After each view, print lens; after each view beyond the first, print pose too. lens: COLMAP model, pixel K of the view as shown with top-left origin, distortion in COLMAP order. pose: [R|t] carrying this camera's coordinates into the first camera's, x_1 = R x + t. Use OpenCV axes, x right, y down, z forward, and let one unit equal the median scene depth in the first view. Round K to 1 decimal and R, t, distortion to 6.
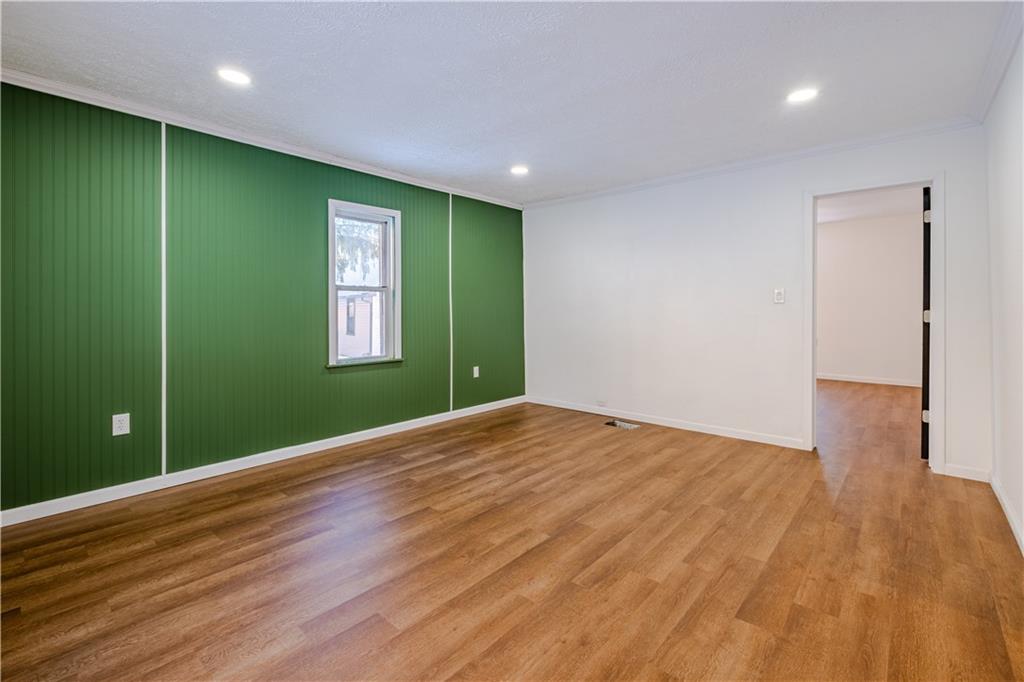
lens RADIAL K [[445.2, 0, 509.7], [0, 445.2, 311.0], [0, 0, 1]] dist [0.000777, -0.001872]
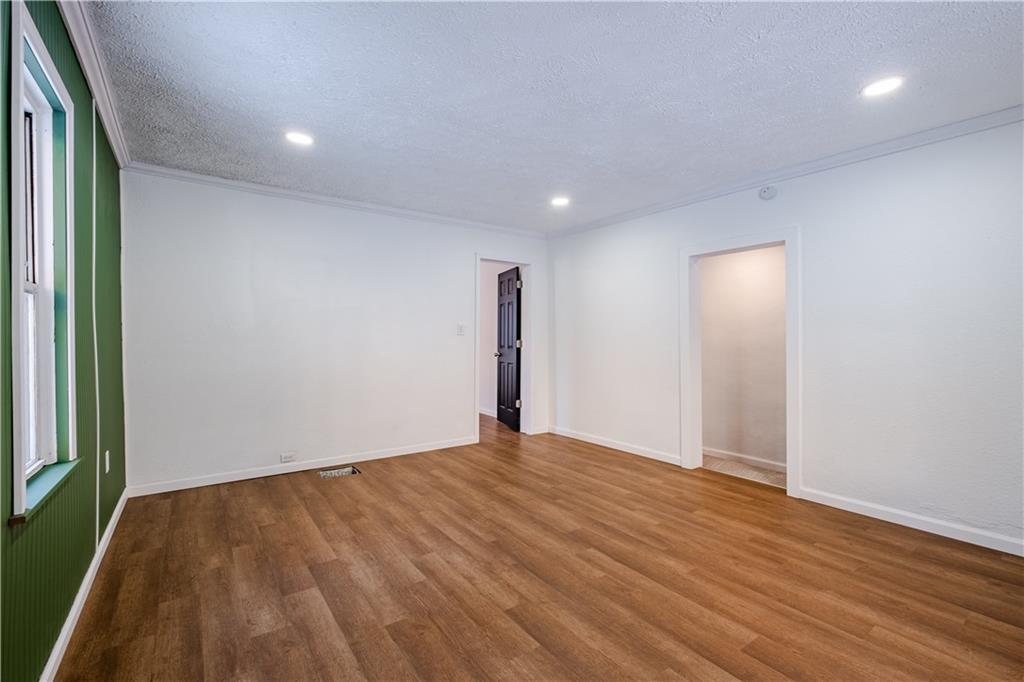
lens RADIAL K [[445.2, 0, 505.6], [0, 445.2, 338.5], [0, 0, 1]] dist [0.000777, -0.001872]
pose [[0.235640, 0.003364, 0.971835, -0.797769], [0.002593, 0.999988, -0.004090, -0.002185], [-0.971837, 0.003484, 0.235628, 0.739741]]
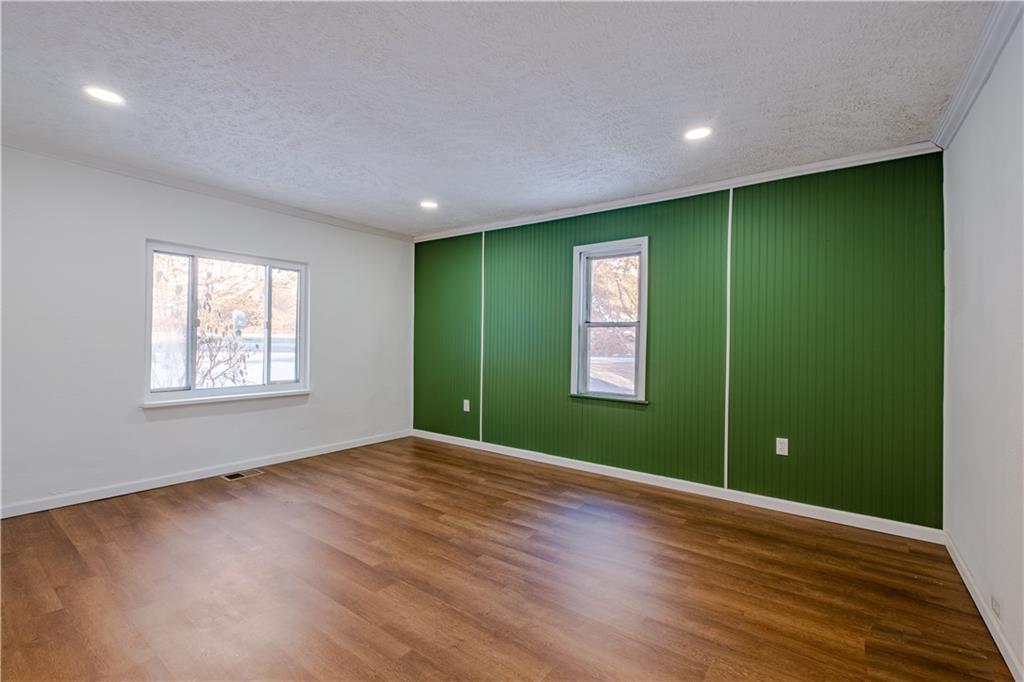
lens RADIAL K [[445.2, 0, 527.9], [0, 445.2, 341.2], [0, 0, 1]] dist [0.000777, -0.001872]
pose [[0.116137, 0.001589, -0.993232, 0.891177], [-0.021405, 0.999770, -0.000903, -0.011207], [0.993003, 0.021365, 0.116144, 0.955951]]
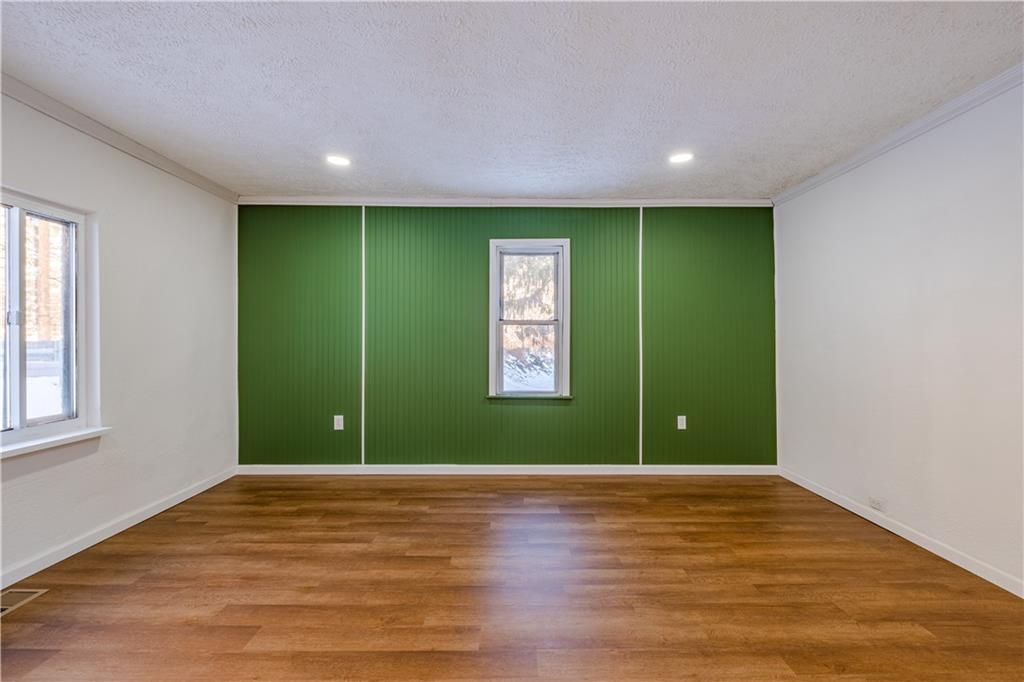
lens RADIAL K [[445.2, 0, 521.9], [0, 445.2, 338.7], [0, 0, 1]] dist [0.000777, -0.001872]
pose [[0.679792, 0.001103, -0.733404, 0.540437], [-0.007018, 0.999963, -0.005001, -0.012452], [0.733371, 0.008547, 0.679775, 0.421100]]
